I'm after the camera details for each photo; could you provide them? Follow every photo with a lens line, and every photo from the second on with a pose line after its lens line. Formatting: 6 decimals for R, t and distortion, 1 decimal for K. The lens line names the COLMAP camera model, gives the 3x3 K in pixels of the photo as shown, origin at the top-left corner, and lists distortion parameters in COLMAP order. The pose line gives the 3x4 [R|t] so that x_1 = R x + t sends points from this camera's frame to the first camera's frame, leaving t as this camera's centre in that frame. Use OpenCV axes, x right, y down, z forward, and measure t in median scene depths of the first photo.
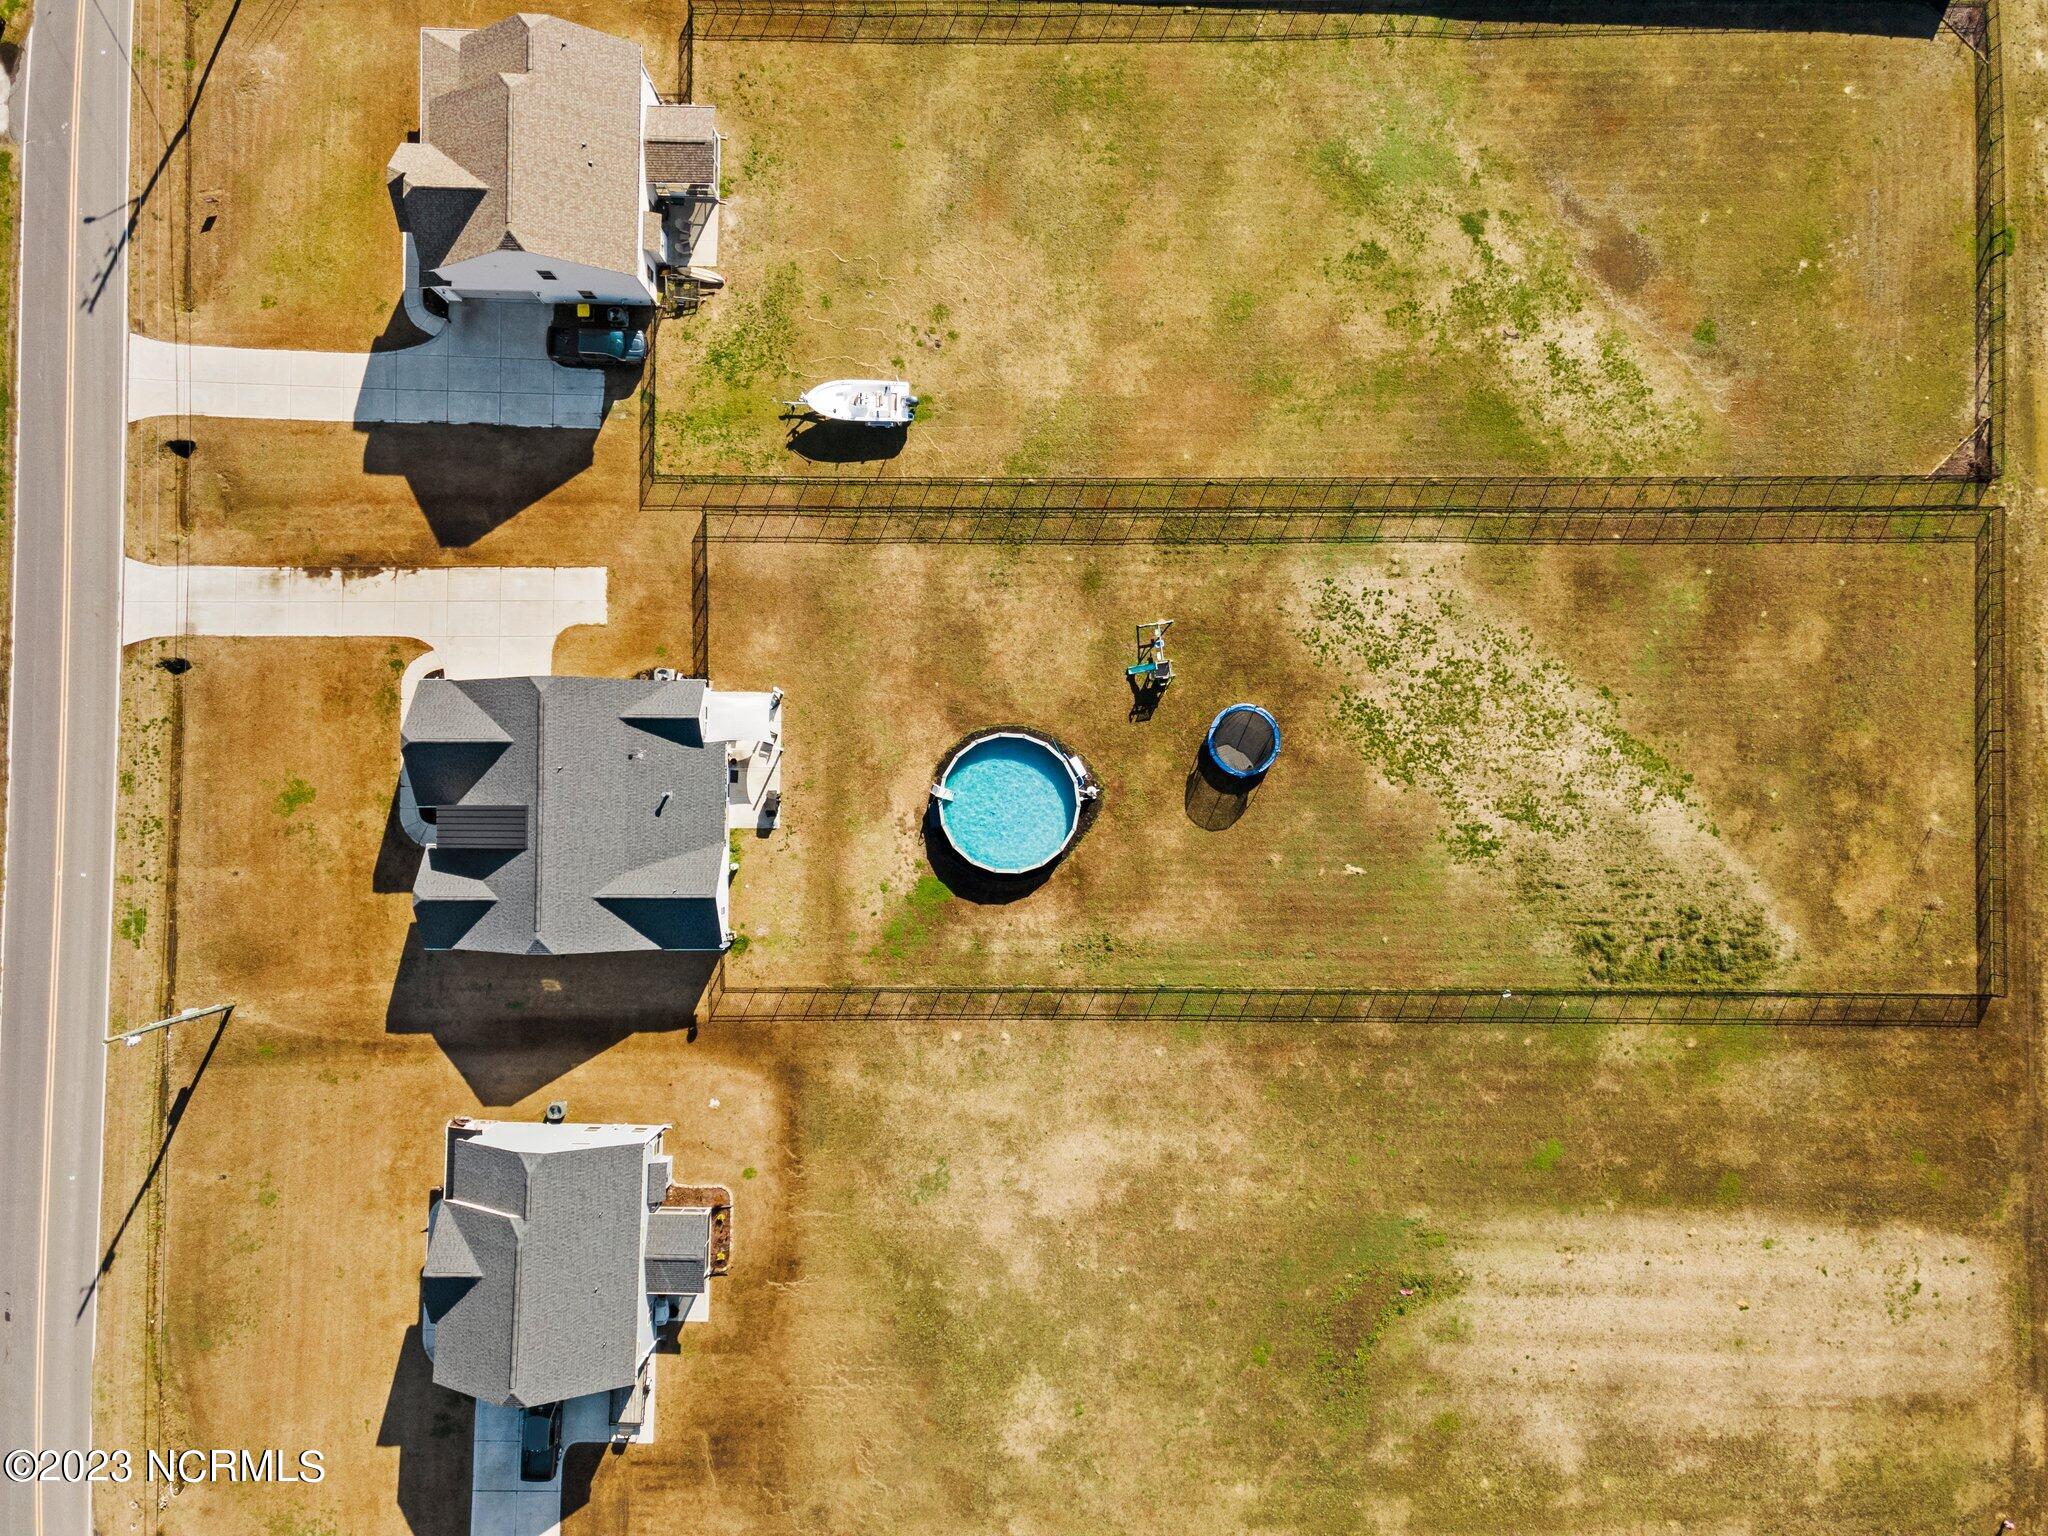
lens RADIAL K [[1467.3, 0, 1024.0], [0, 1467.3, 768.0], [0, 0, 1]] dist [0.011885, 0.059530]
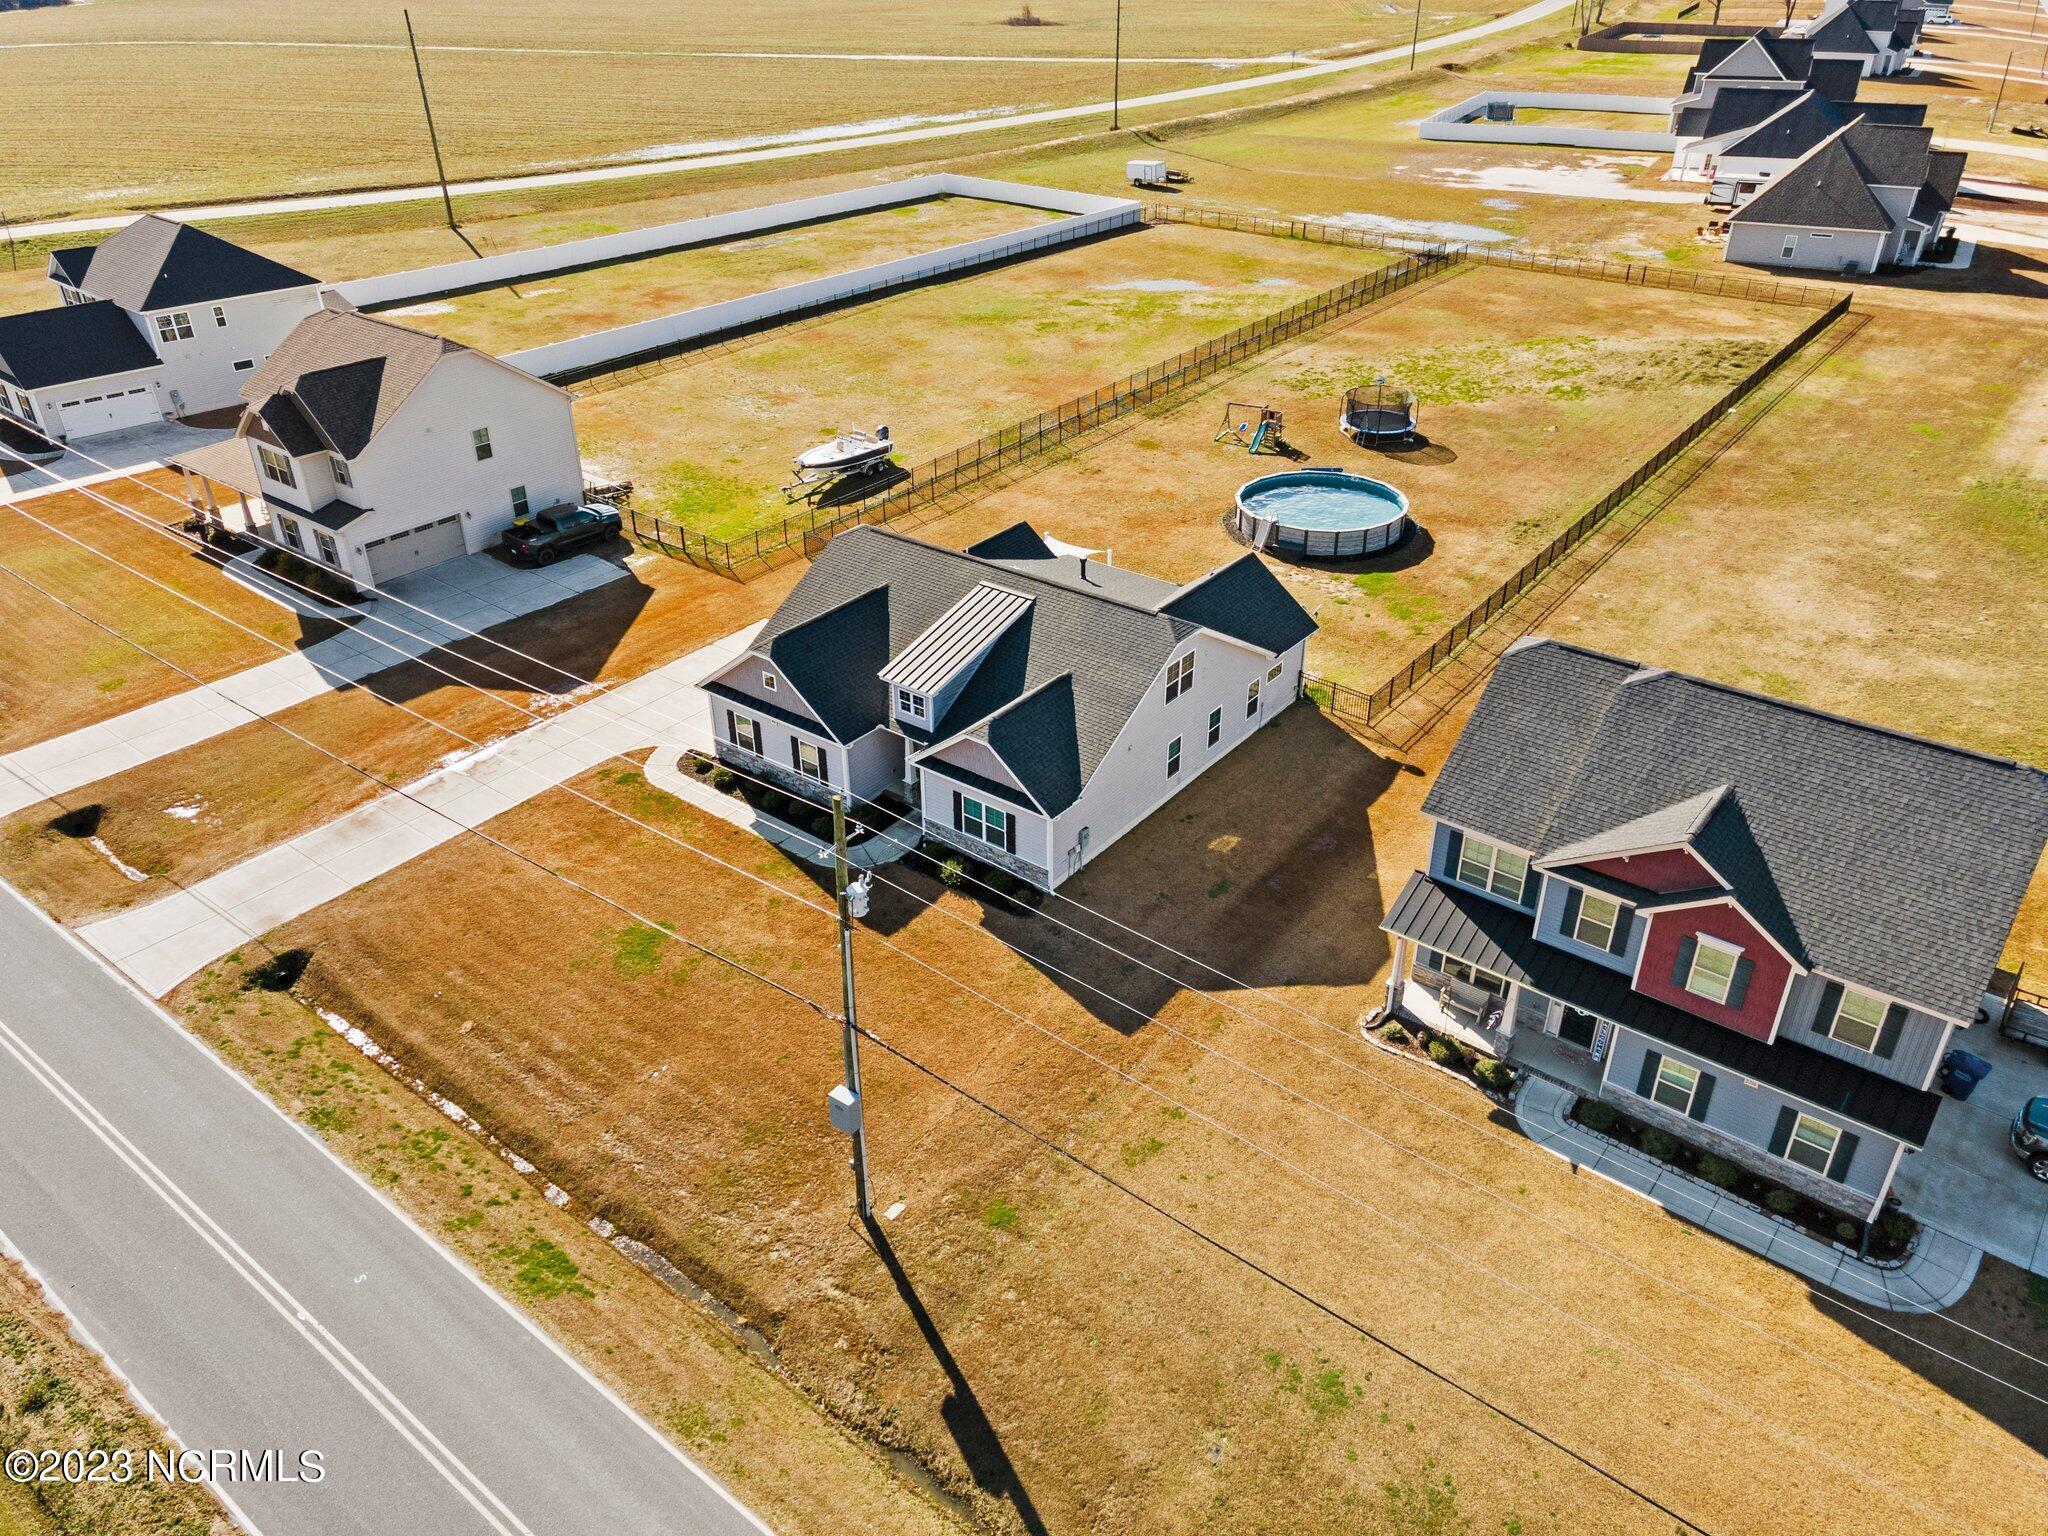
lens RADIAL K [[1477.5, 0, 1024.0], [0, 1477.5, 768.0], [0, 0, 1]] dist [0.038987, 0.009059]
pose [[0.608442, -0.409942, 0.679519, -0.741123], [0.793377, 0.334412, -0.508646, 0.365646], [-0.018724, 0.848596, 0.528709, 0.679210]]
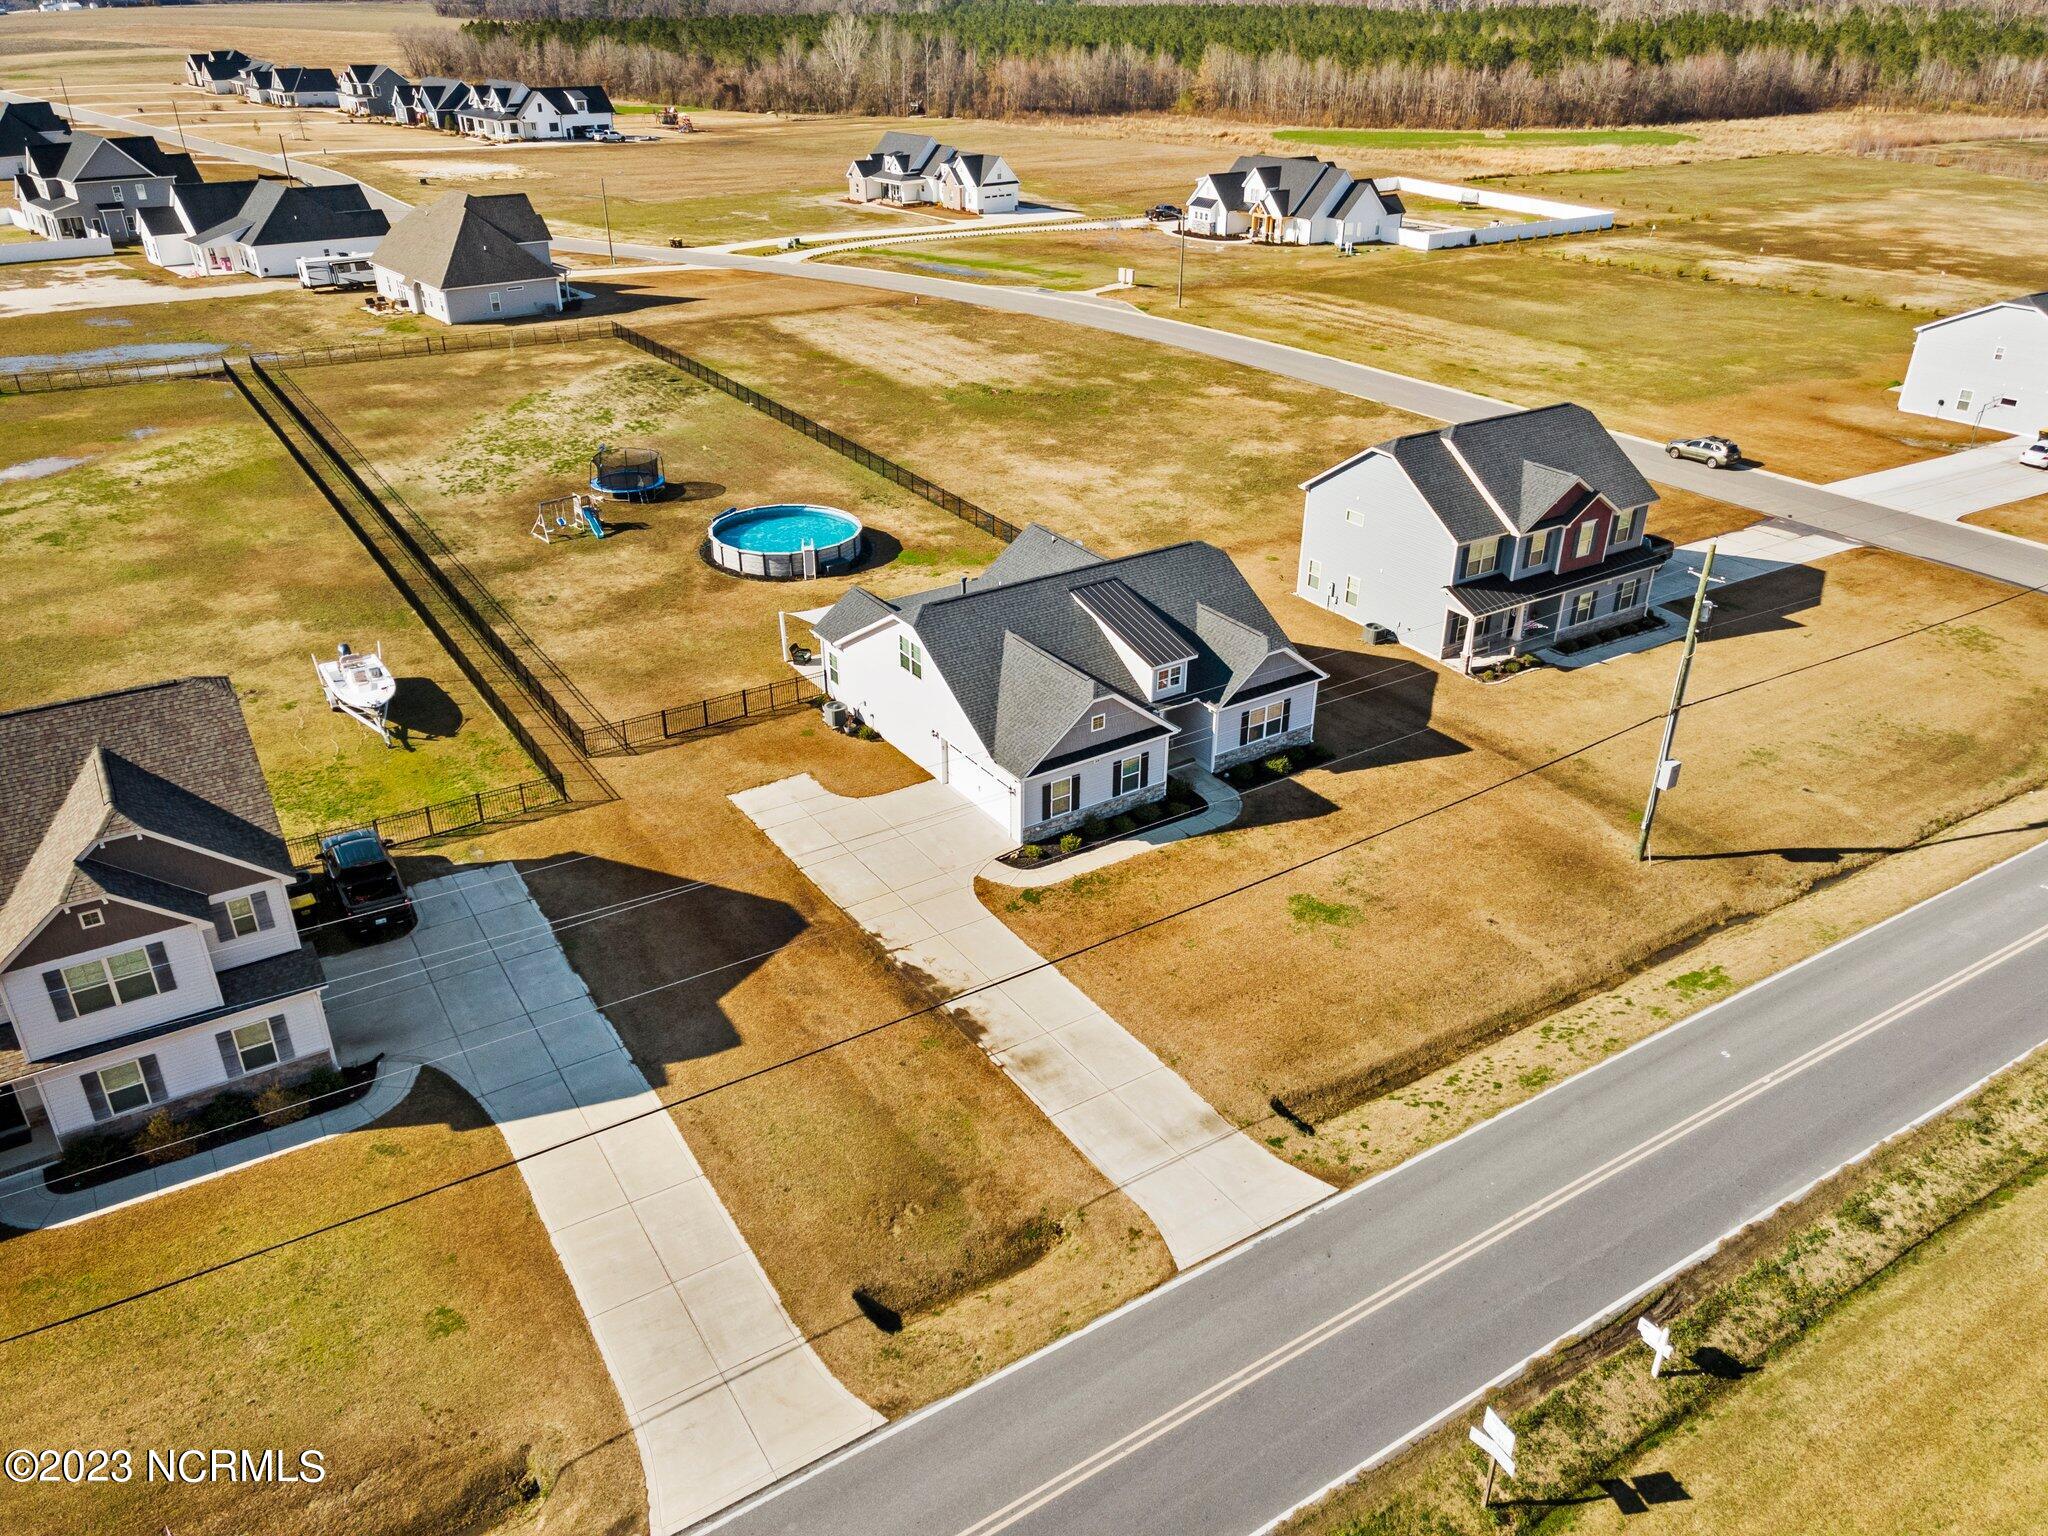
lens RADIAL K [[1477.5, 0, 1024.0], [0, 1477.5, 768.0], [0, 0, 1]] dist [0.038987, 0.009059]
pose [[-0.554767, -0.391134, 0.734335, -0.834350], [0.831482, -0.229309, 0.506020, -0.356256], [-0.029532, 0.891309, 0.452433, 0.698511]]
